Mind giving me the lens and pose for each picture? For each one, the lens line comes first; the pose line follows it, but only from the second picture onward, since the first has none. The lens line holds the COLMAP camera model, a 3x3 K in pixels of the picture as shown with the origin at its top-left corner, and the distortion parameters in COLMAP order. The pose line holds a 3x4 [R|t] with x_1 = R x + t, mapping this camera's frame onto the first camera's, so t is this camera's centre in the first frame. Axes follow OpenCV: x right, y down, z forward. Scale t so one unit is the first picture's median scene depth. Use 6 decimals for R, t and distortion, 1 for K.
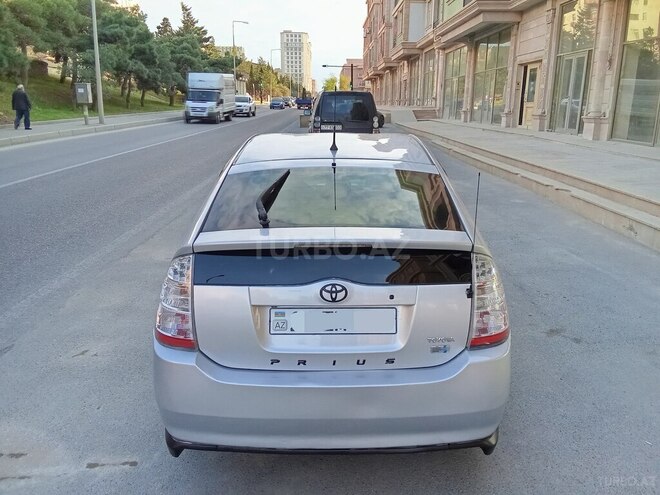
lens RADIAL K [[542.5, 0, 326.0], [0, 542.5, 249.8], [0, 0, 1]] dist [0.067770, -0.102329]
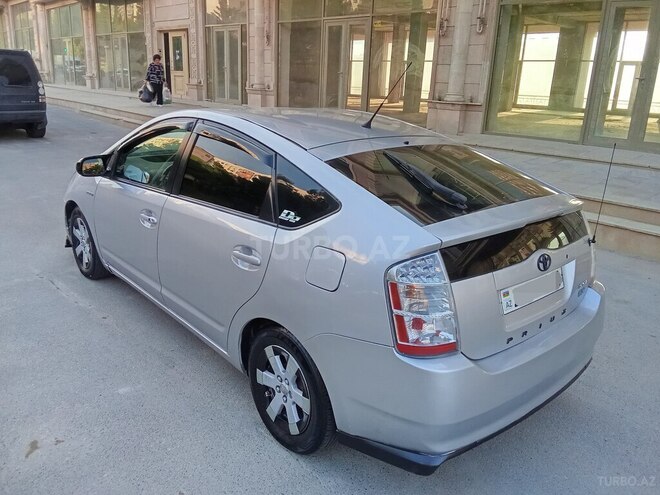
lens RADIAL K [[542.5, 0, 352.2], [0, 542.5, 249.4], [0, 0, 1]] dist [0.067770, -0.102329]
pose [[0.738373, -0.172427, 0.651977, -0.105328], [0.136626, 0.984961, 0.105760, -0.012272], [-0.660408, 0.010986, 0.750826, 0.046988]]
